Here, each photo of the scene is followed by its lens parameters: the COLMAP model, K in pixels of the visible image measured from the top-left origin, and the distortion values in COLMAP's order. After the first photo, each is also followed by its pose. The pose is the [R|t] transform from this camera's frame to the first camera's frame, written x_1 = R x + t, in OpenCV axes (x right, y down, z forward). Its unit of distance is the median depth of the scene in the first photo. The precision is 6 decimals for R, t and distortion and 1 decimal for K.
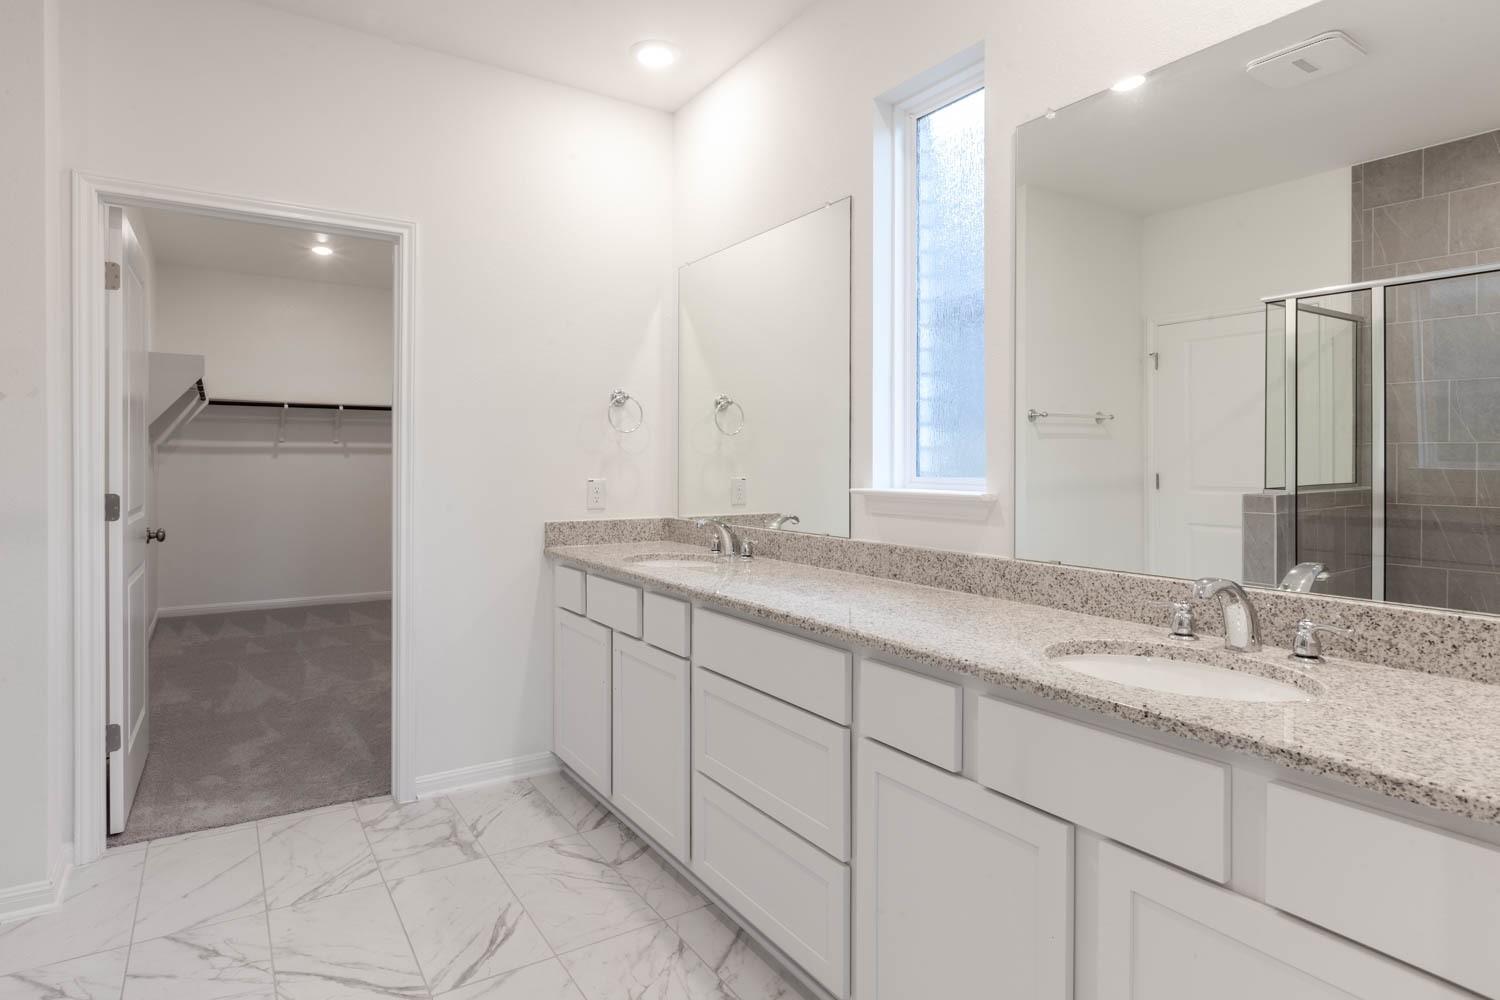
lens RADIAL K [[816.3, 0, 720.9], [0, 816.3, 472.3], [0, 0, 1]] dist [-0.001031, -0.000442]
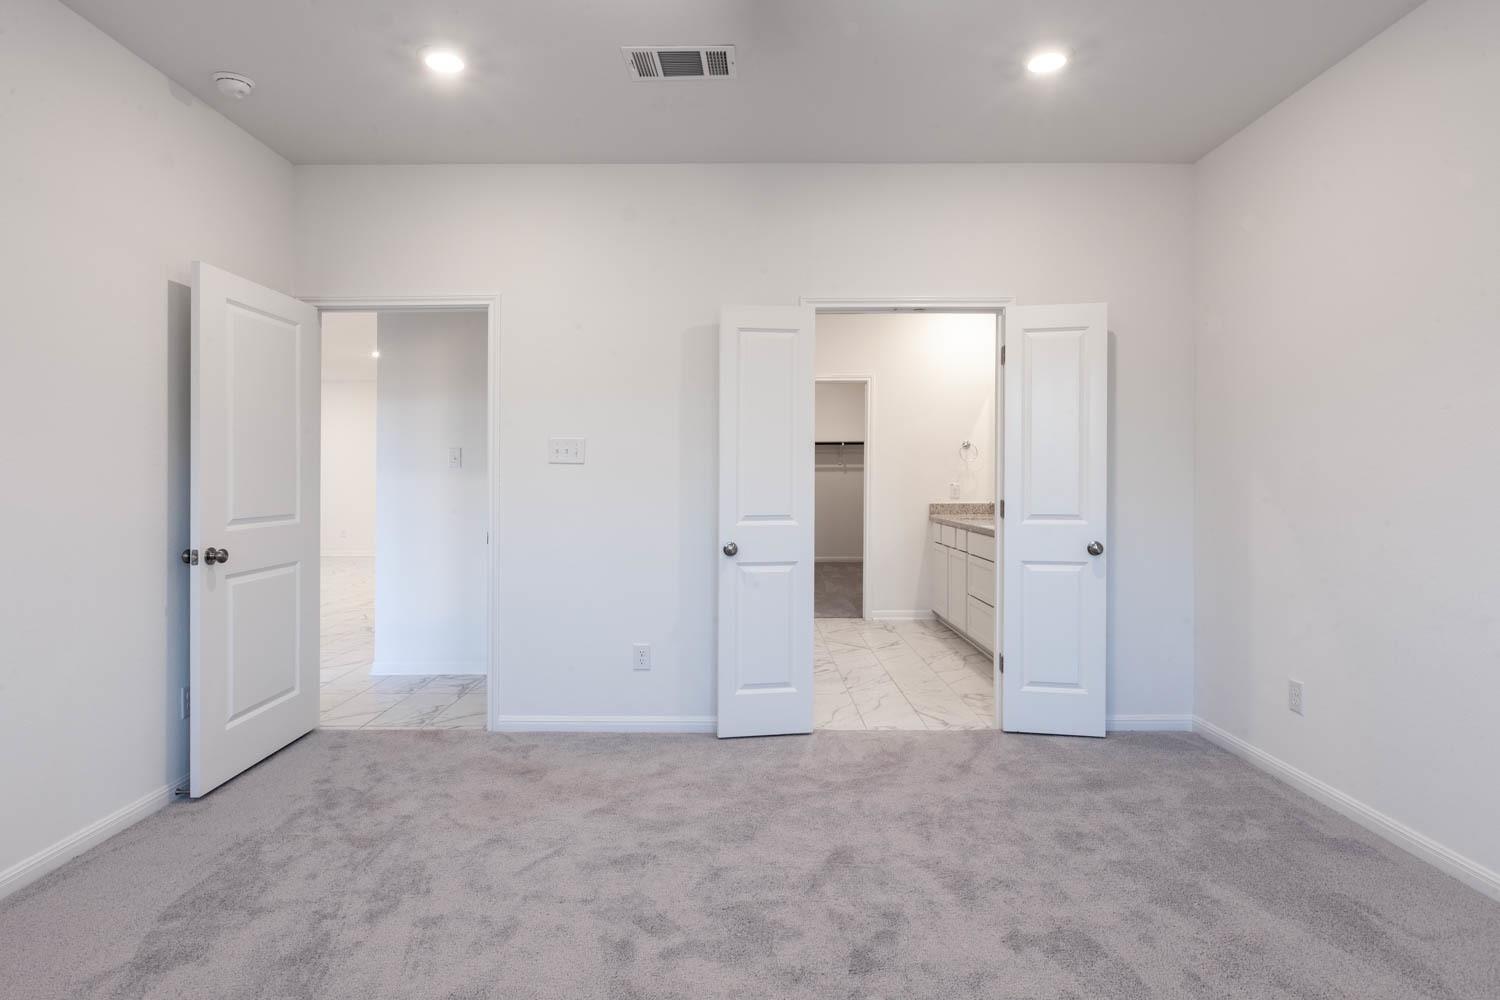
lens RADIAL K [[816.3, 0, 720.9], [0, 816.3, 472.3], [0, 0, 1]] dist [-0.001031, -0.000442]
pose [[0.848017, 0.011666, -0.529840, 0.456967], [-0.004486, 0.999880, 0.014836, -0.050303], [0.529949, -0.010204, 0.847968, -1.119066]]
